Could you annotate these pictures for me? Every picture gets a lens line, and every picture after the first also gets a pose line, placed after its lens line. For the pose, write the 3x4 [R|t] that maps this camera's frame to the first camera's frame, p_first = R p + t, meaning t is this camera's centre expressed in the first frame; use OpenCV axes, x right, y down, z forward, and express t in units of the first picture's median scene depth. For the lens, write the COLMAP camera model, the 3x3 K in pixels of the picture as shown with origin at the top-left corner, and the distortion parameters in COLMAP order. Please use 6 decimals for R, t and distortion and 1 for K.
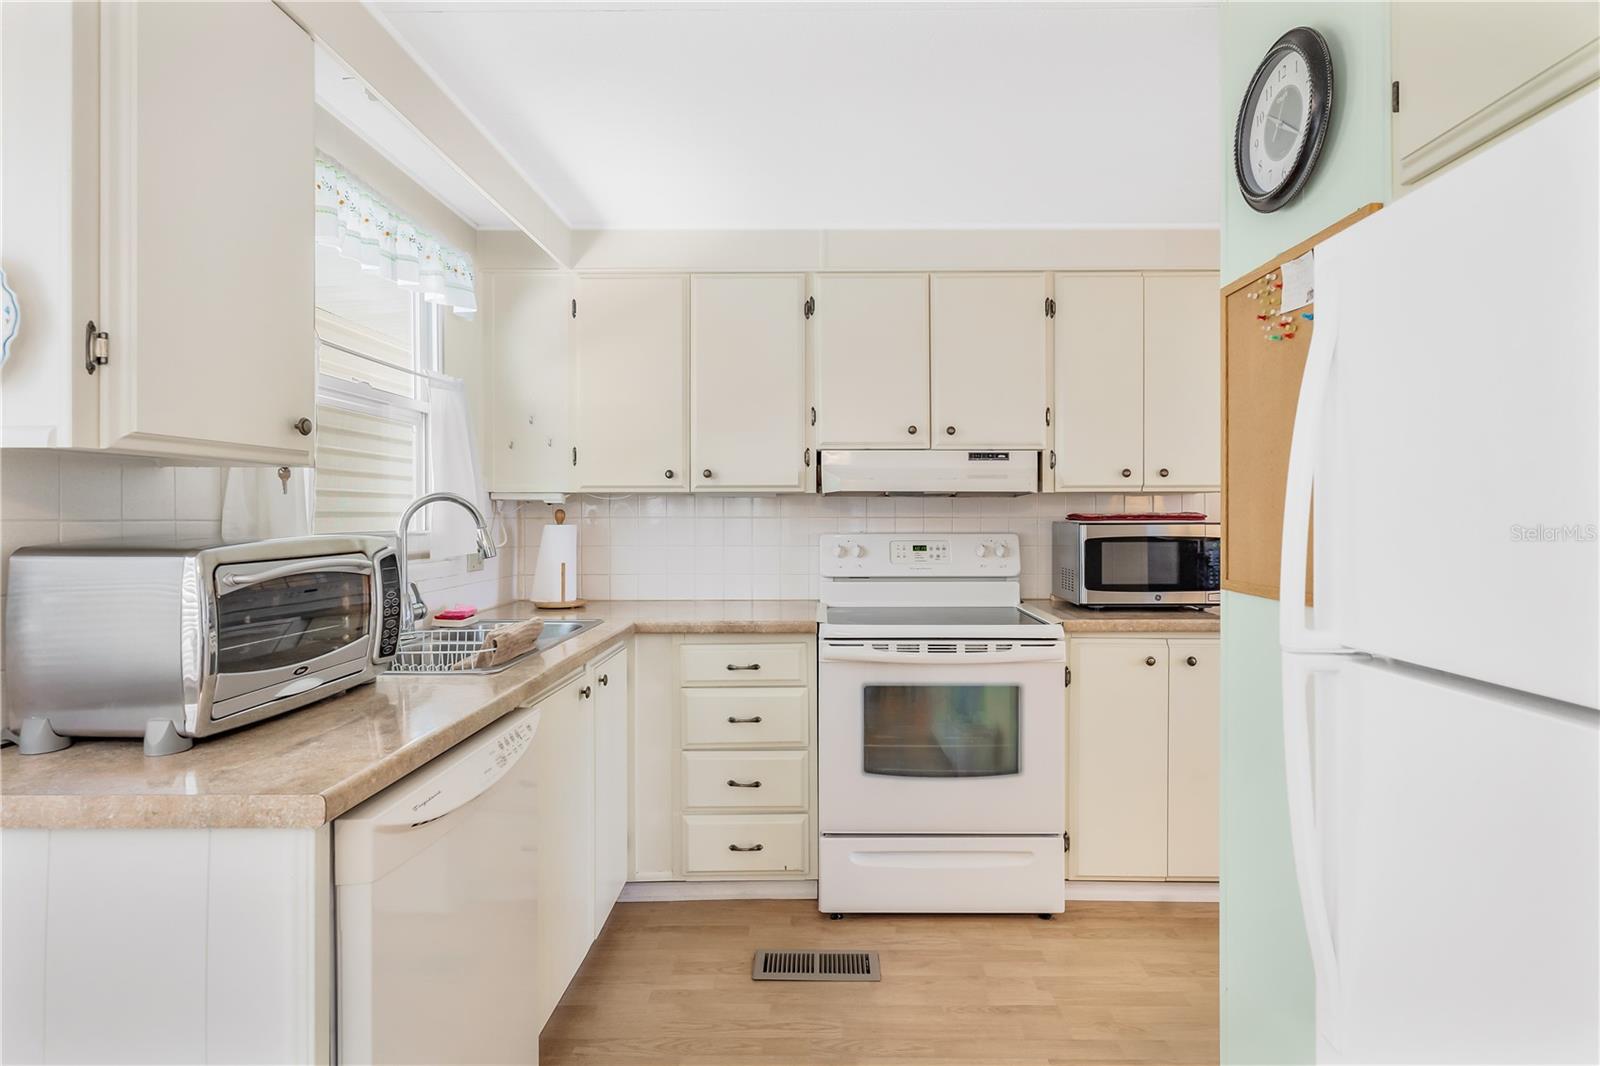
lens RADIAL K [[764.0, 0, 798.5], [0, 764.0, 514.5], [0, 0, 1]] dist [0.006318, -0.002175]
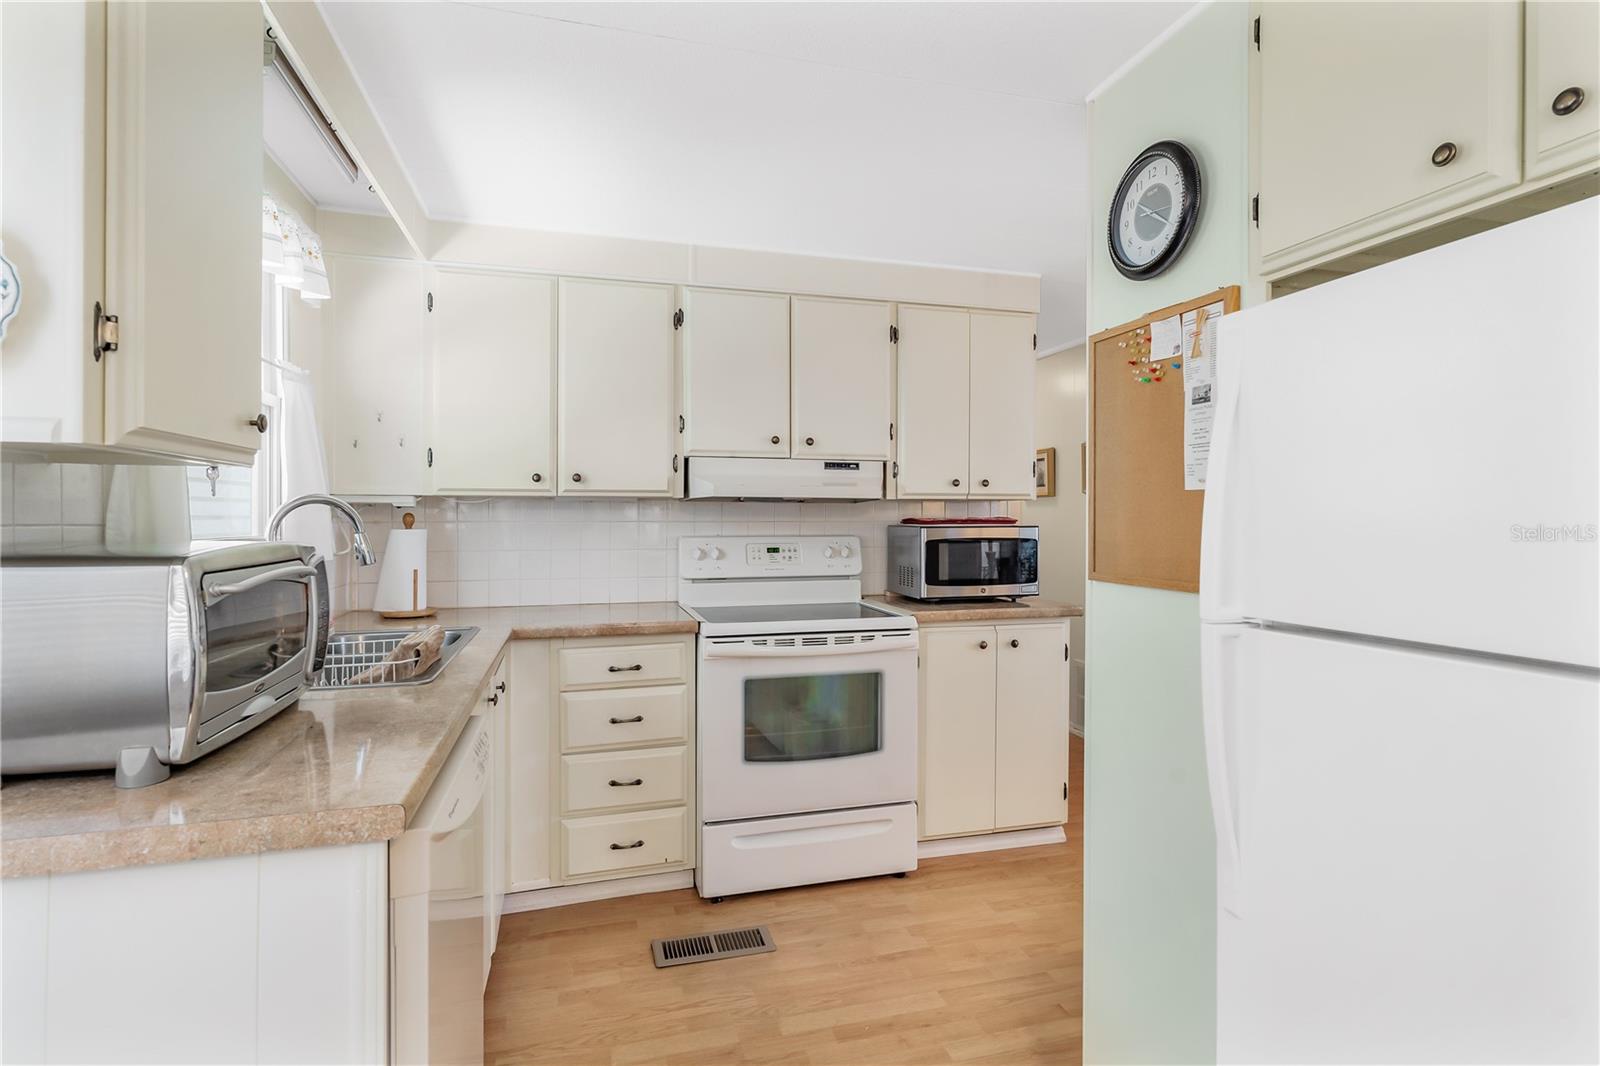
lens RADIAL K [[764.0, 0, 754.7], [0, 764.0, 520.5], [0, 0, 1]] dist [0.006318, -0.002175]
pose [[0.964126, 0.000215, 0.265446, -0.183874], [-0.000908, 0.999996, 0.002486, -0.000389], [-0.265445, -0.002638, 0.964122, -0.027913]]
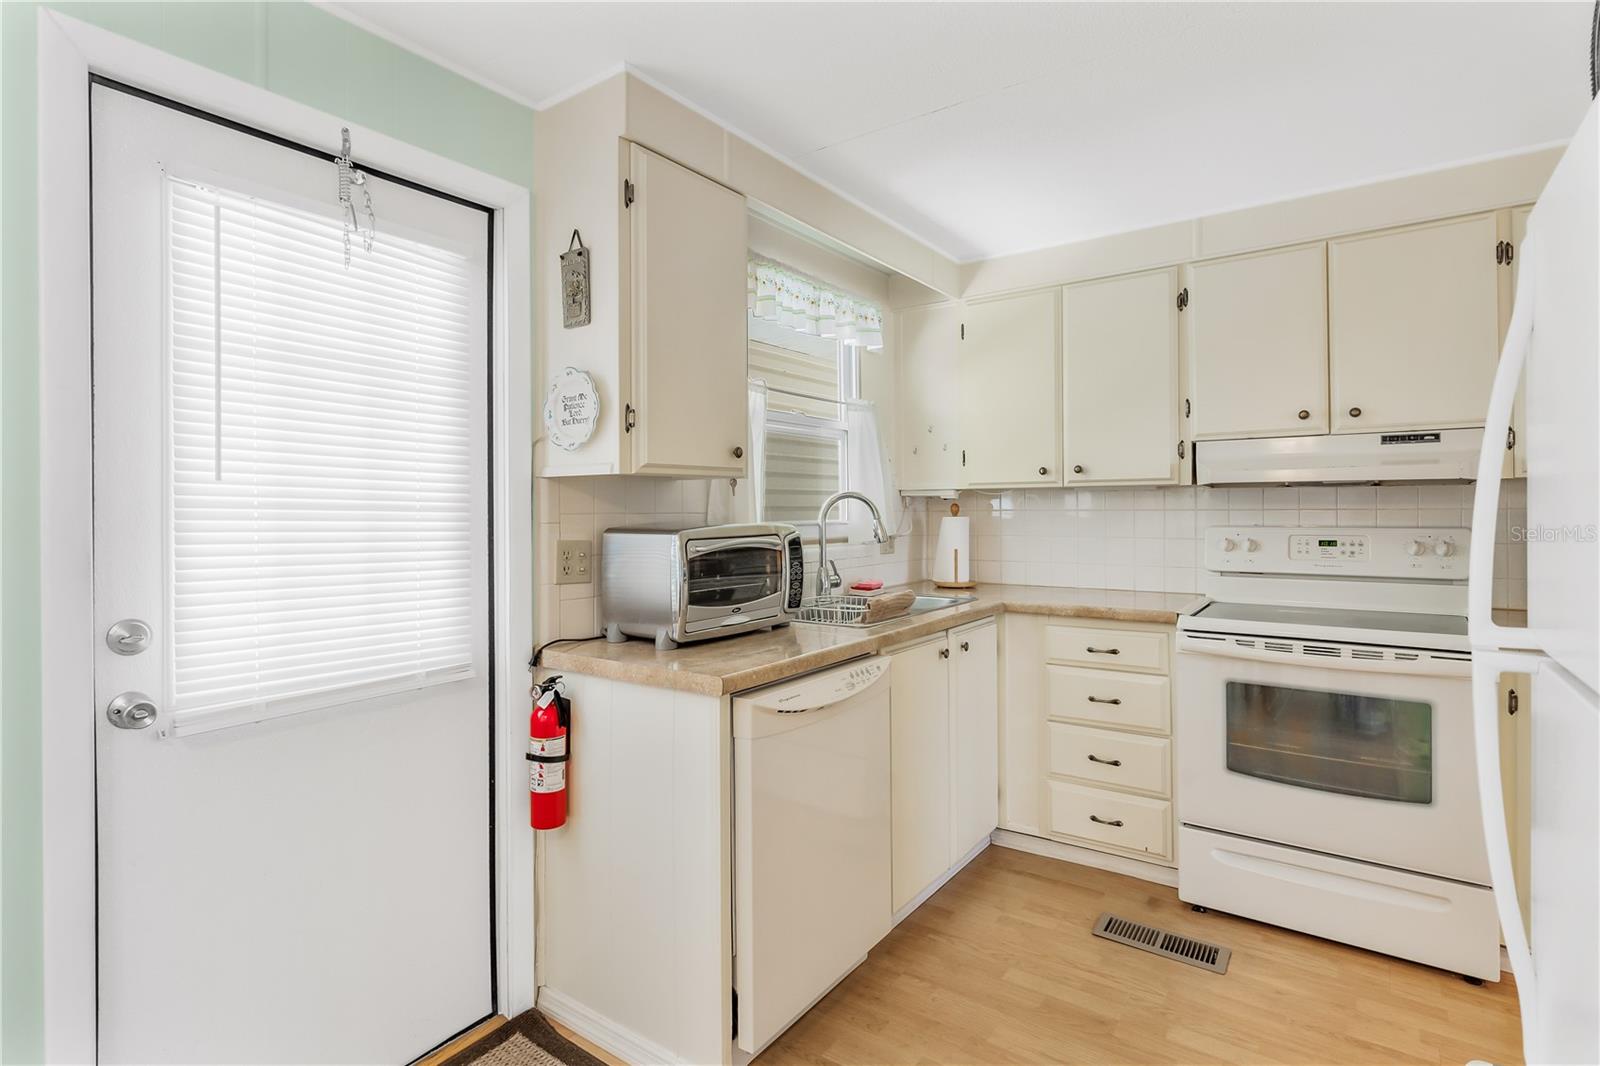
lens RADIAL K [[764.0, 0, 810.3], [0, 764.0, 506.9], [0, 0, 1]] dist [0.006318, -0.002175]
pose [[0.826349, -0.005396, -0.563132, 0.199223], [0.005623, 0.999983, -0.001331, -0.001619], [0.563130, -0.002066, 0.826366, -0.111683]]
